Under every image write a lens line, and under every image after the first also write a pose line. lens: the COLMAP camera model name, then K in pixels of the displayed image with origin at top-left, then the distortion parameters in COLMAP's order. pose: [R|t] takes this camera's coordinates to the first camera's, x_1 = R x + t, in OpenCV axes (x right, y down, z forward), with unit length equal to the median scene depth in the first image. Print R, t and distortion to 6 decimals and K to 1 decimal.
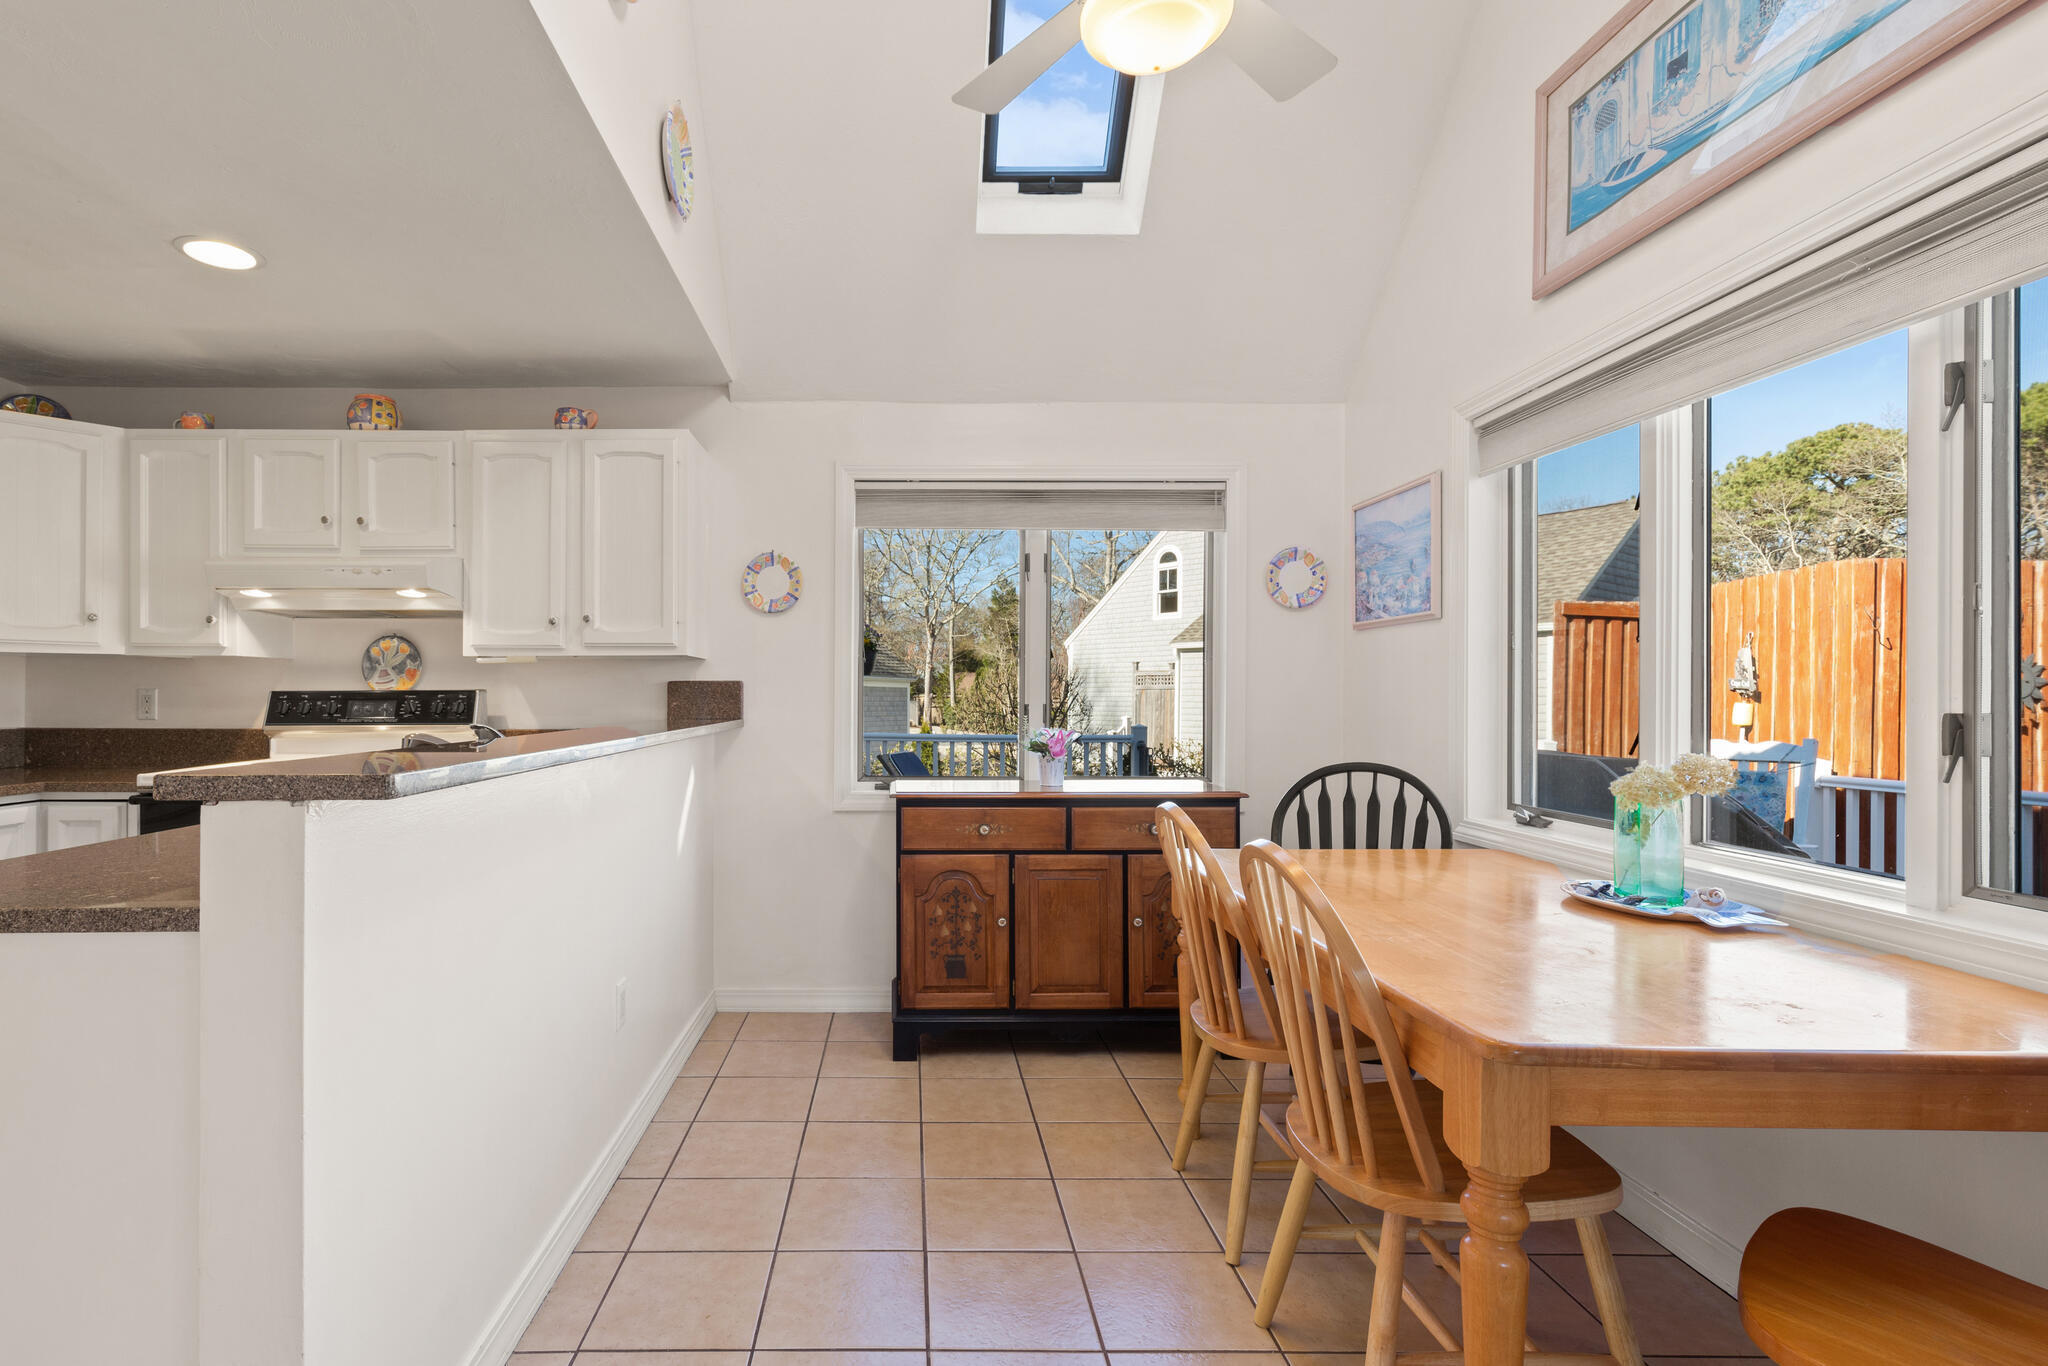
lens RADIAL K [[972.2, 0, 912.2], [0, 972.2, 717.6], [0, 0, 1]] dist [0.002238, -0.000543]
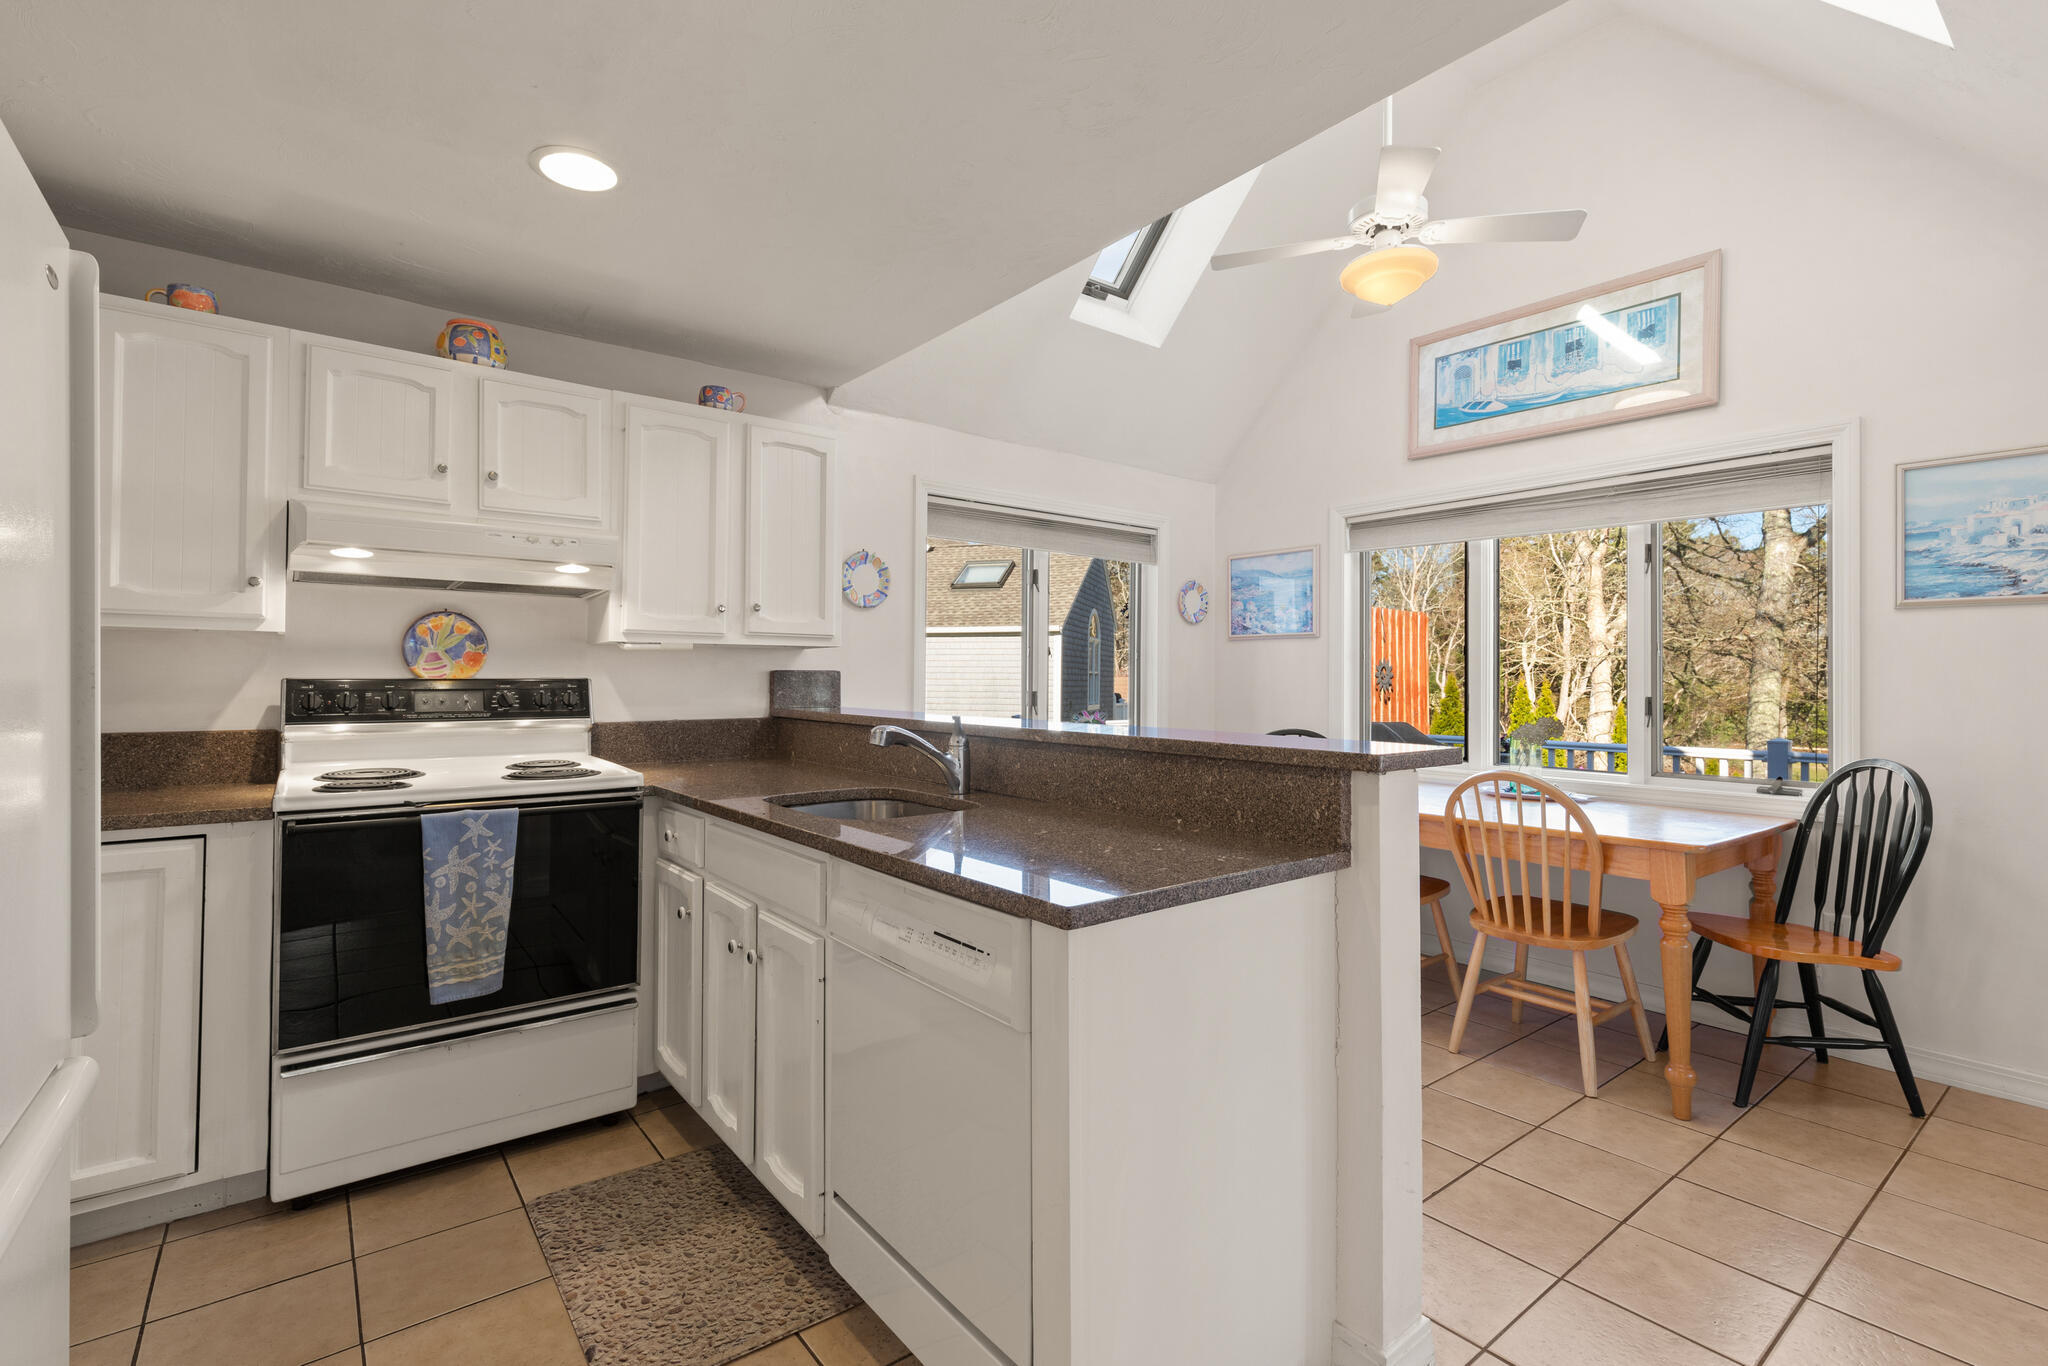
lens RADIAL K [[918.9, 0, 1033.7], [0, 918.9, 694.4], [0, 0, 1]] dist [0.004445, -0.001828]
pose [[0.785402, -0.006699, 0.618950, -0.679220], [0.008859, 0.999961, -0.000419, -0.010593], [-0.618923, 0.005813, 0.785430, 0.093556]]
